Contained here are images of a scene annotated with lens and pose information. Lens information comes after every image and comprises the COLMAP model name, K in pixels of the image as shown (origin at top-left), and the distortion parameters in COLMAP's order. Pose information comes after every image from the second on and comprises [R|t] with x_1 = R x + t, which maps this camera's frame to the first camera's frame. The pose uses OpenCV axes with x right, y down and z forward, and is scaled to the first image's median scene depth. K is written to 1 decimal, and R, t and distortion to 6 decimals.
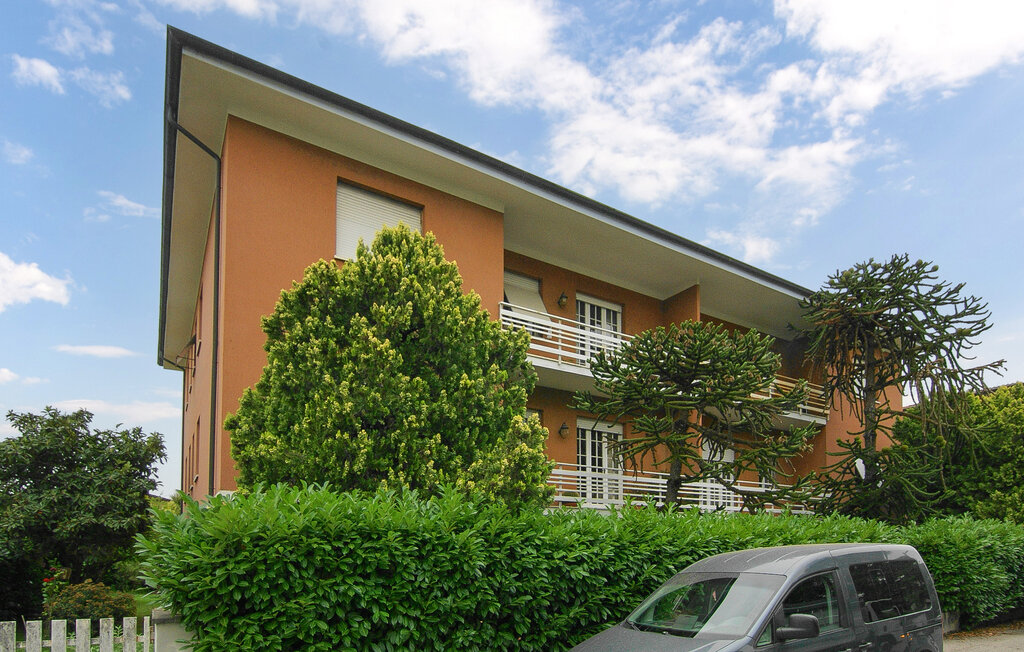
lens RADIAL K [[513.9, 0, 513.8], [0, 513.9, 308.4], [0, 0, 1]] dist [0.001347, -0.000445]
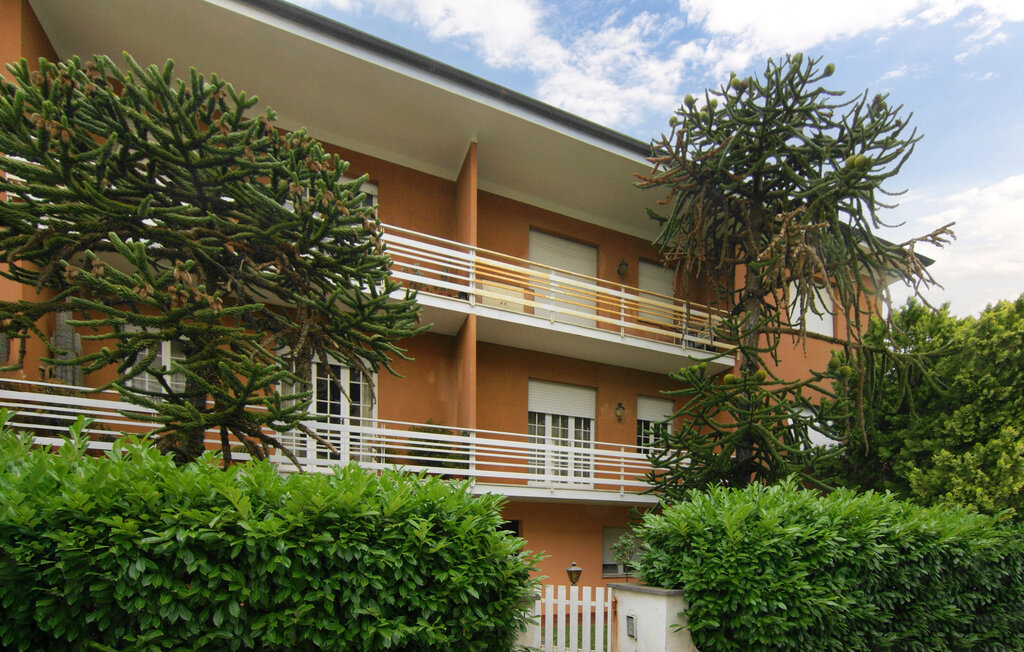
lens RADIAL K [[553.1, 0, 512.0], [0, 553.1, 326.0], [0, 0, 1]] dist [-0.000327, -0.000433]
pose [[0.989106, -0.026425, -0.144813, 0.493490], [0.037544, 0.996507, 0.074598, 0.132331], [0.142336, -0.079222, 0.986643, 0.284990]]
